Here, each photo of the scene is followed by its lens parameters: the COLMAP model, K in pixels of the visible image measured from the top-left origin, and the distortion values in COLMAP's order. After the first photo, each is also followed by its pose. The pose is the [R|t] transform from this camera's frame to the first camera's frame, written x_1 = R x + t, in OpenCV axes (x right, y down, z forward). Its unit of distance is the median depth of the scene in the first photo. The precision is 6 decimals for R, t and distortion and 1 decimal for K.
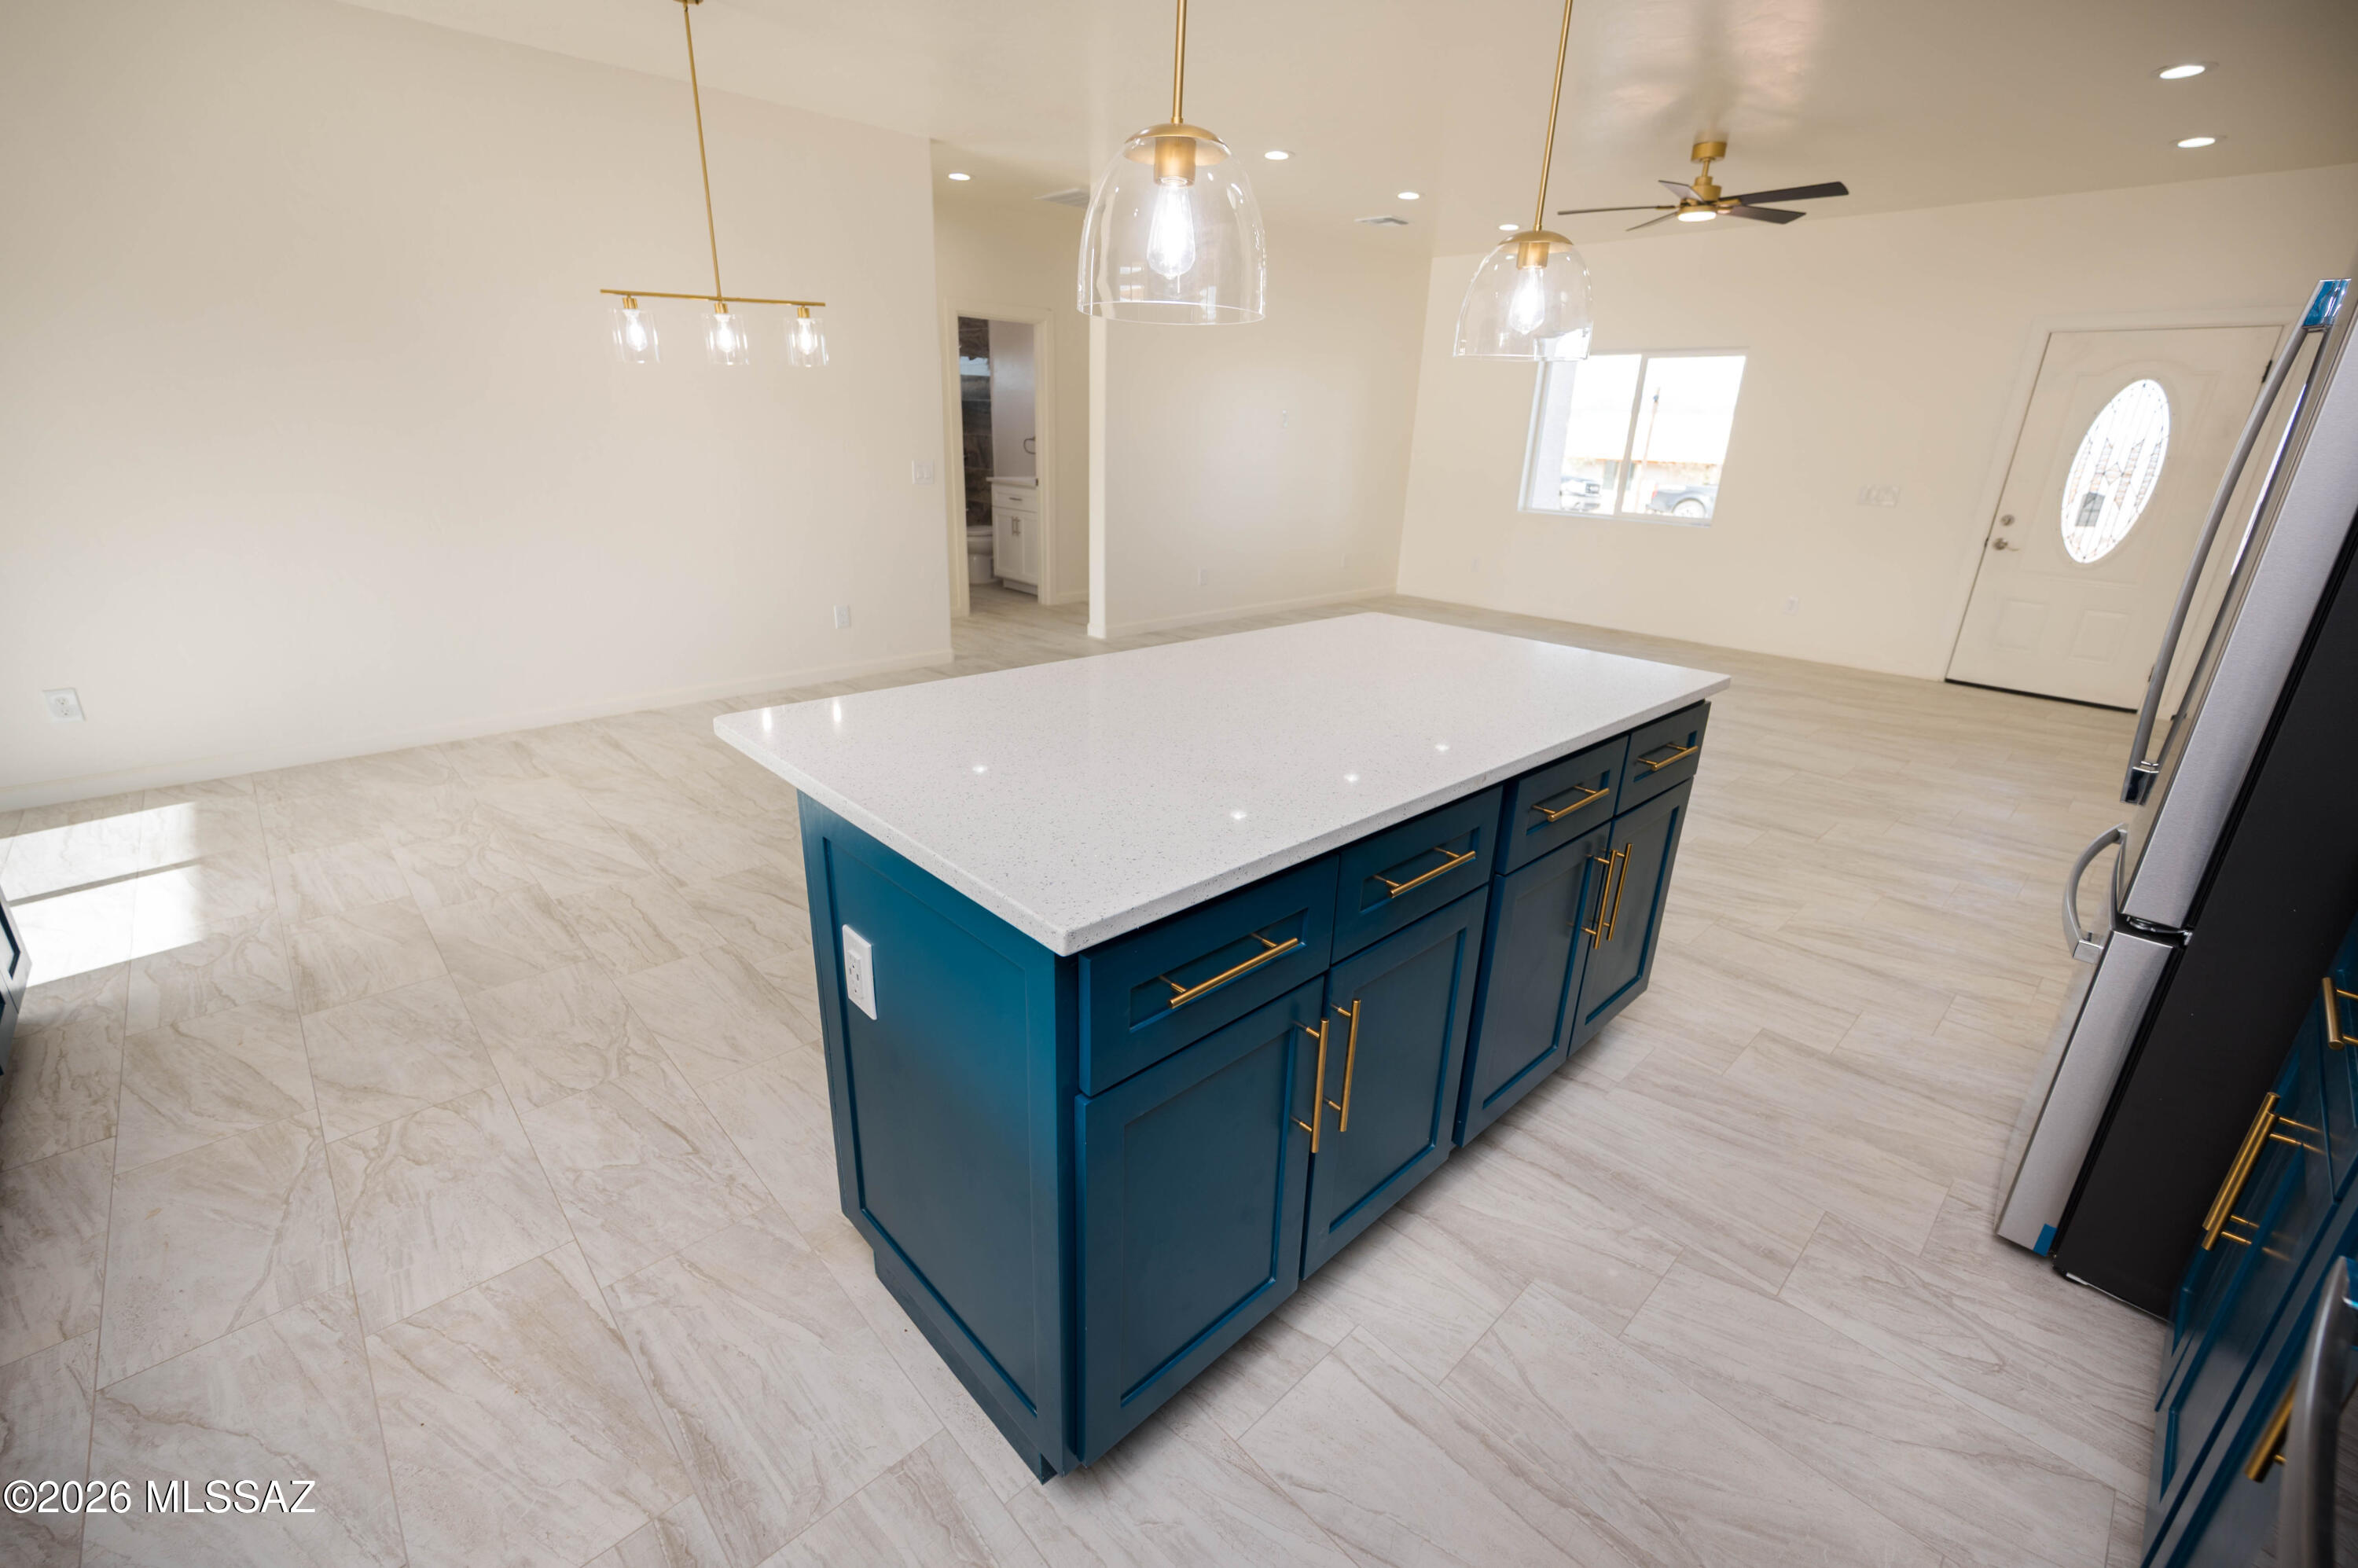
lens RADIAL K [[970.3, 0, 1179.0], [0, 970.3, 784.0], [0, 0, 1]] dist [0.001000, -0.000249]
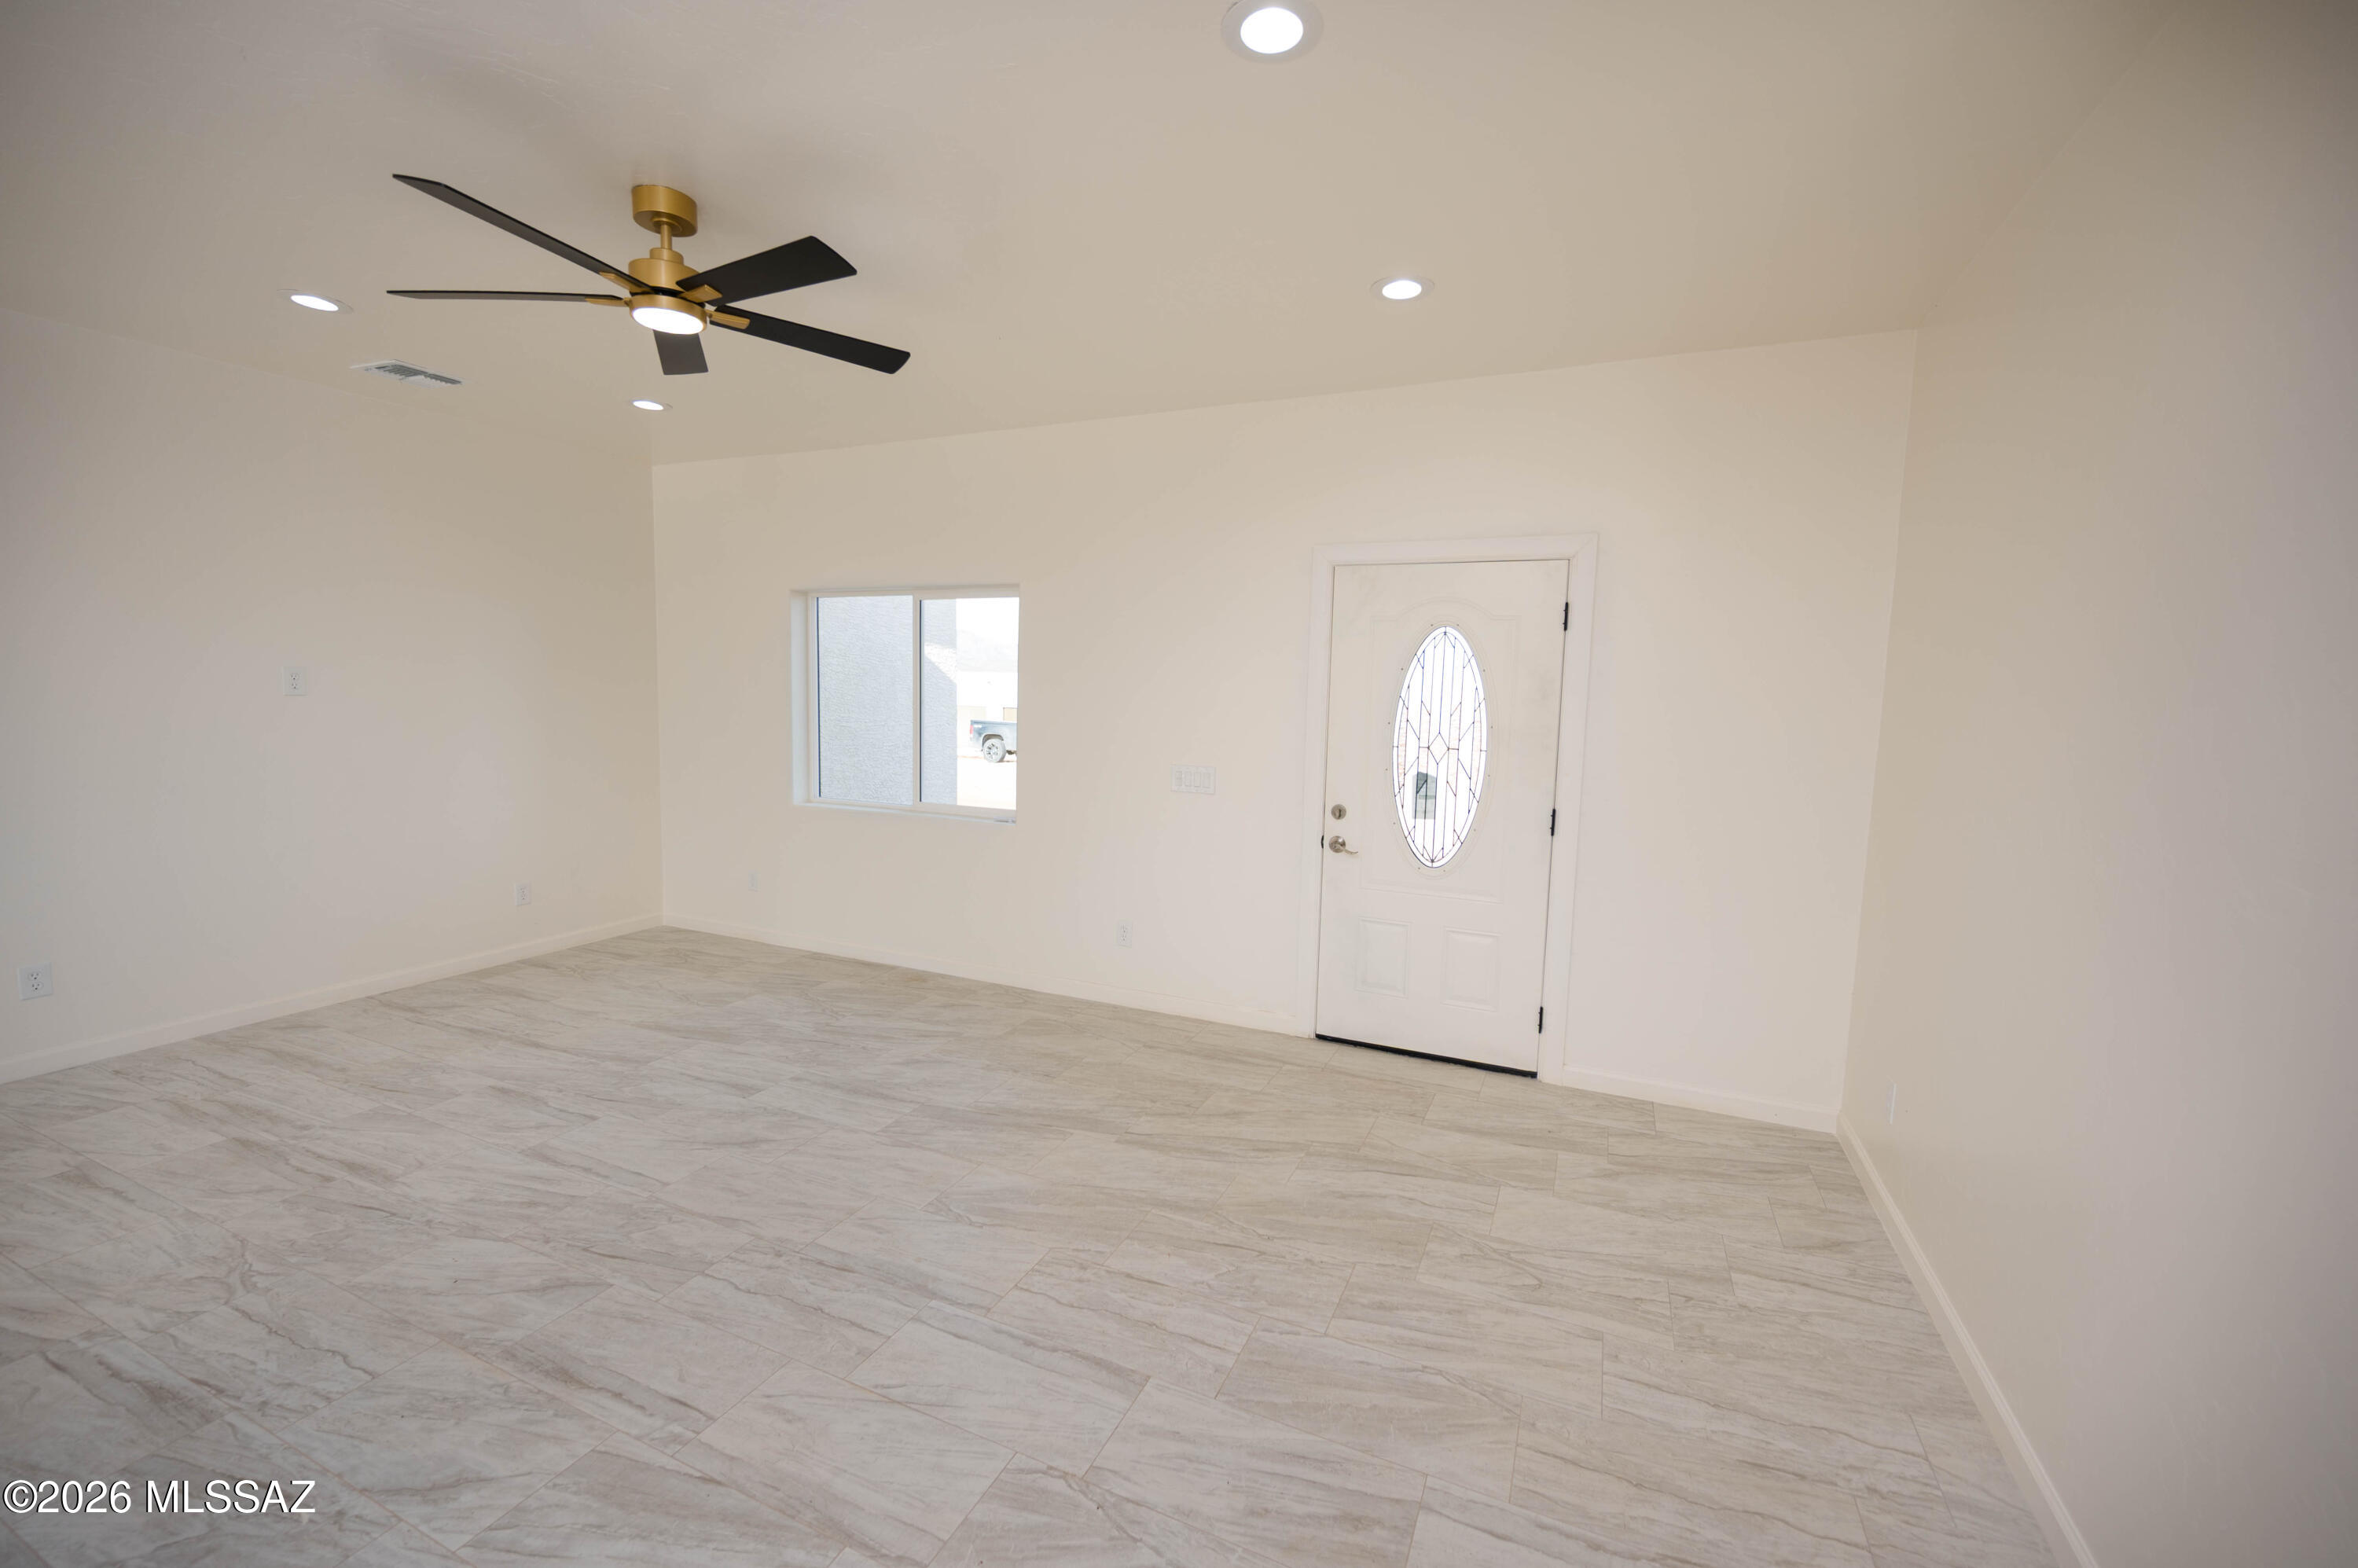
lens RADIAL K [[930.3, 0, 1166.1], [0, 930.3, 788.3], [0, 0, 1]] dist [0.000661, -0.000613]
pose [[0.937498, -0.037560, 0.345958, 0.523443], [0.122748, 0.965950, -0.227757, -0.155678], [-0.325623, 0.255988, 0.910187, 0.437765]]
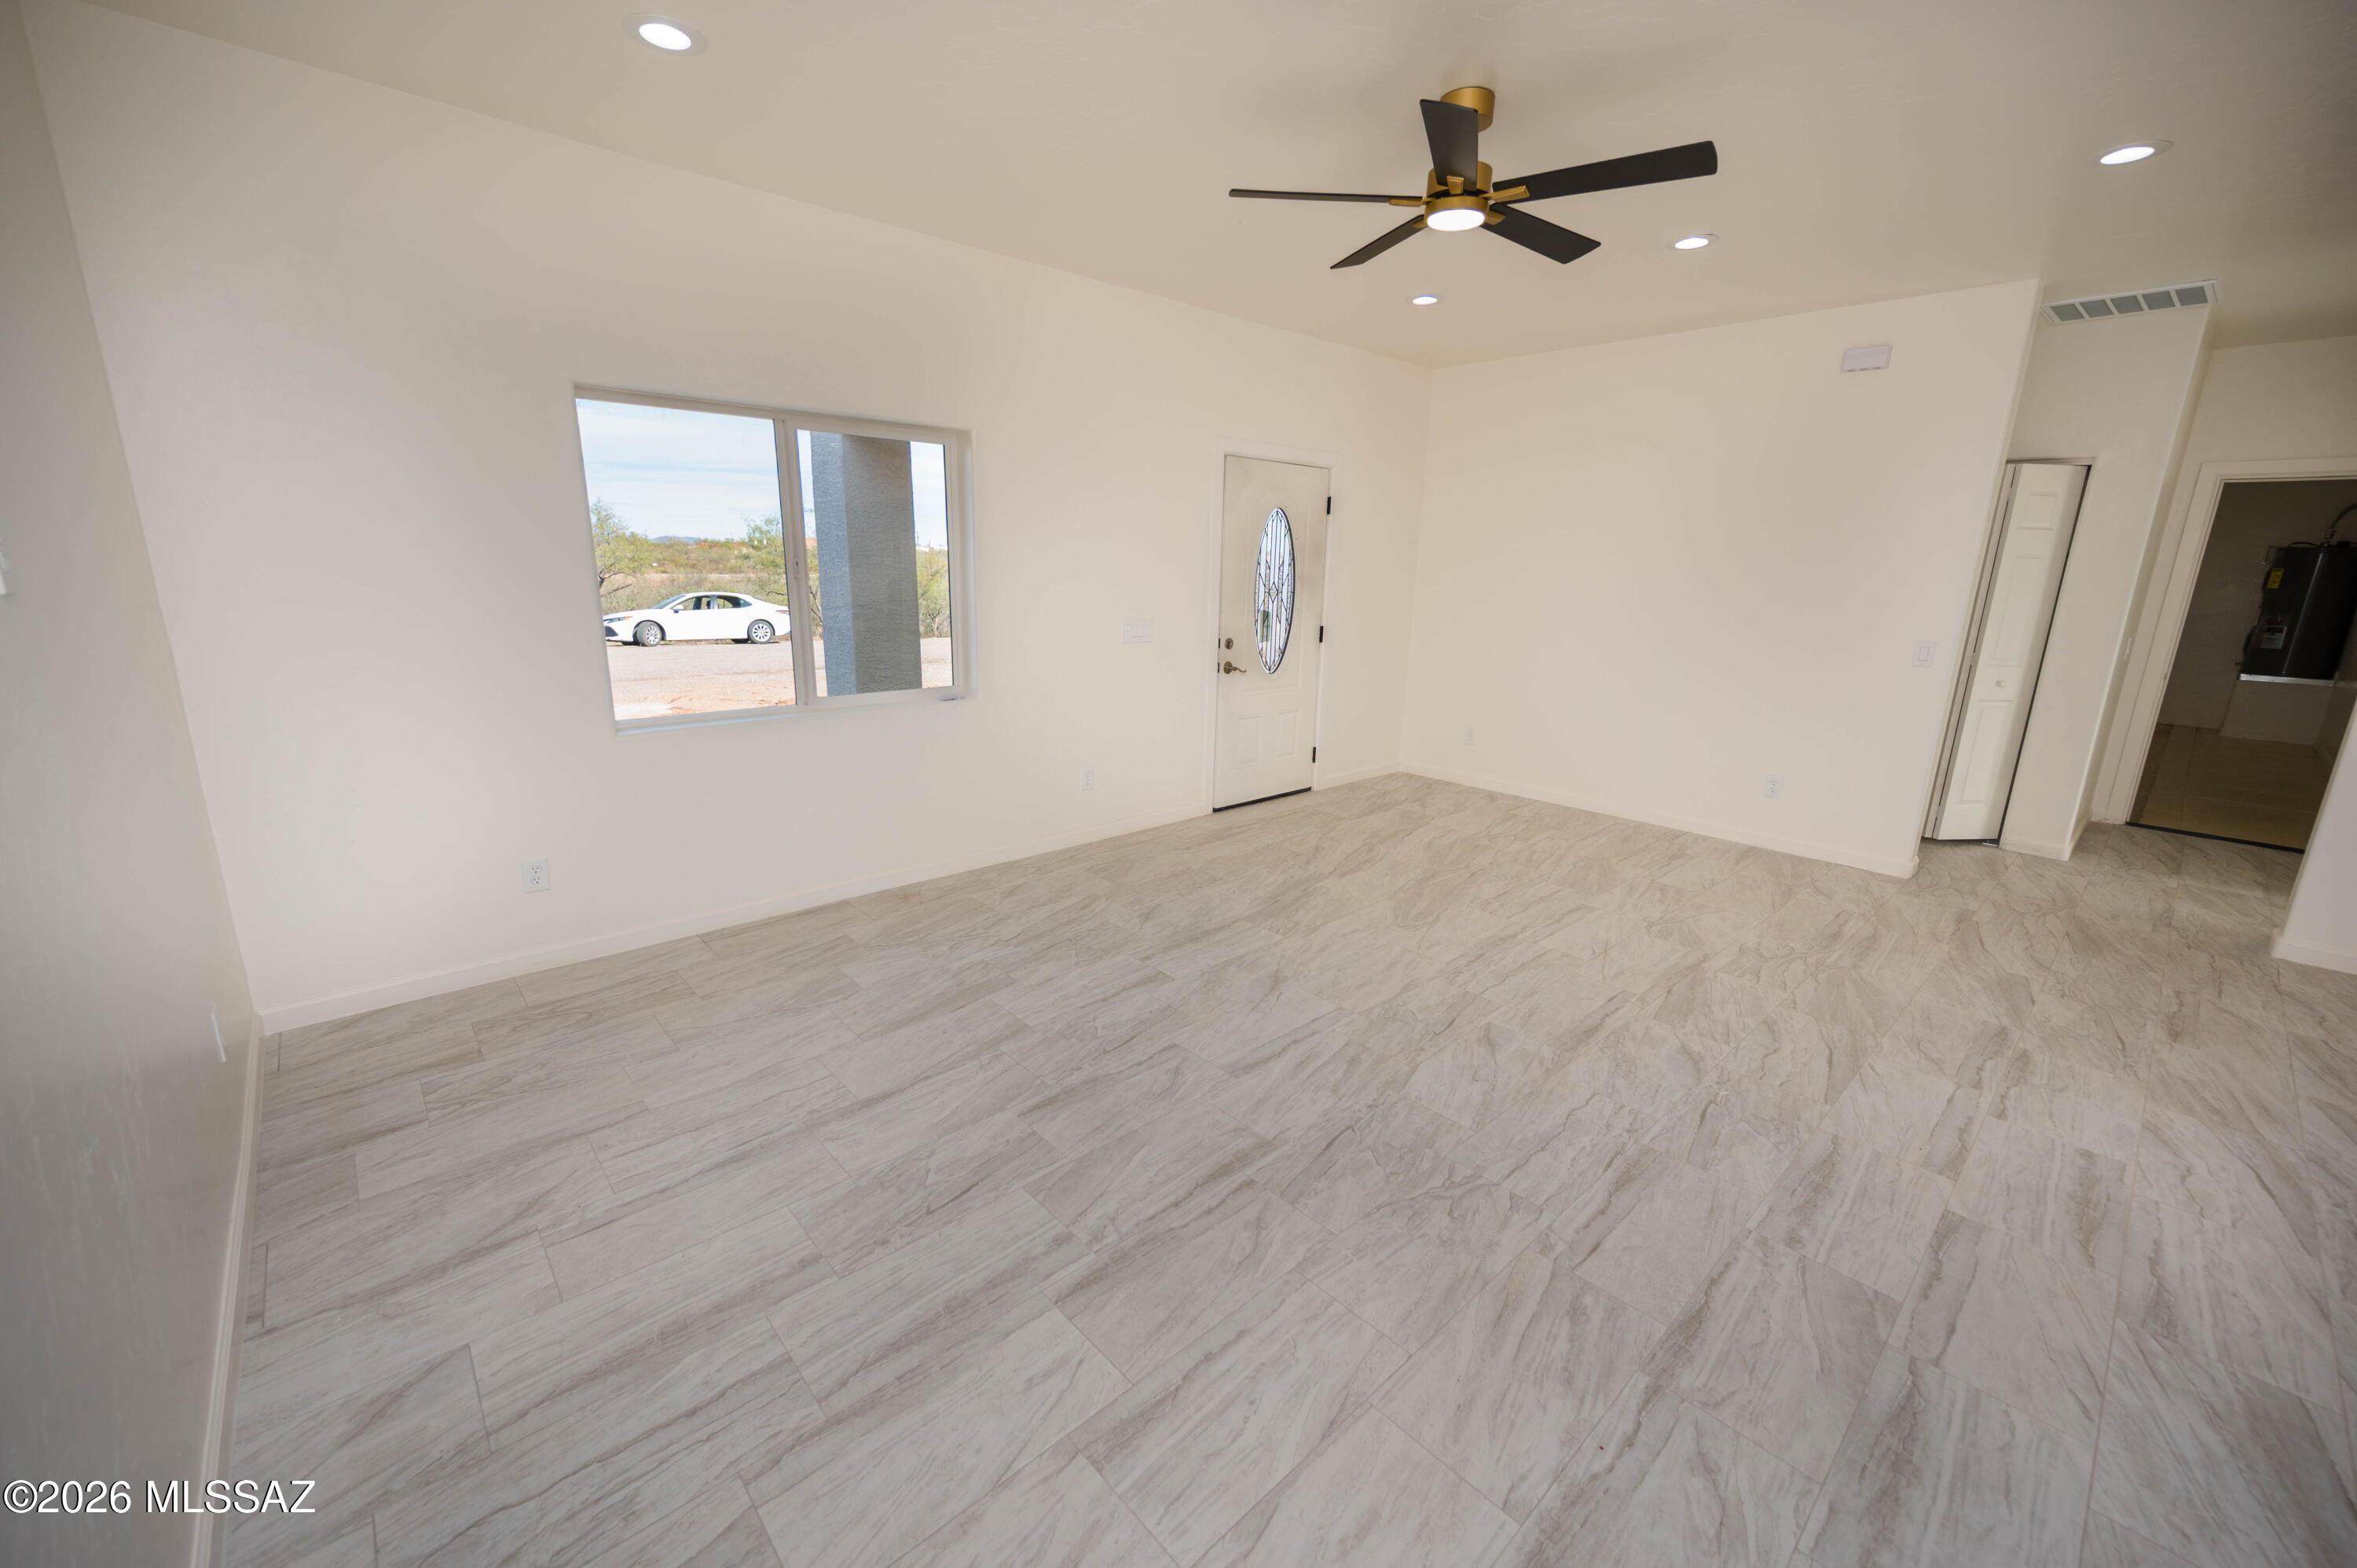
lens RADIAL K [[929.9, 0, 1165.7], [0, 929.9, 788.3], [0, 0, 1]] dist [0.000661, -0.000613]
pose [[0.058380, -0.259128, 0.964077, -0.085367], [0.340371, 0.913025, 0.224795, -0.385115], [-0.938477, 0.315020, 0.141502, 1.014551]]
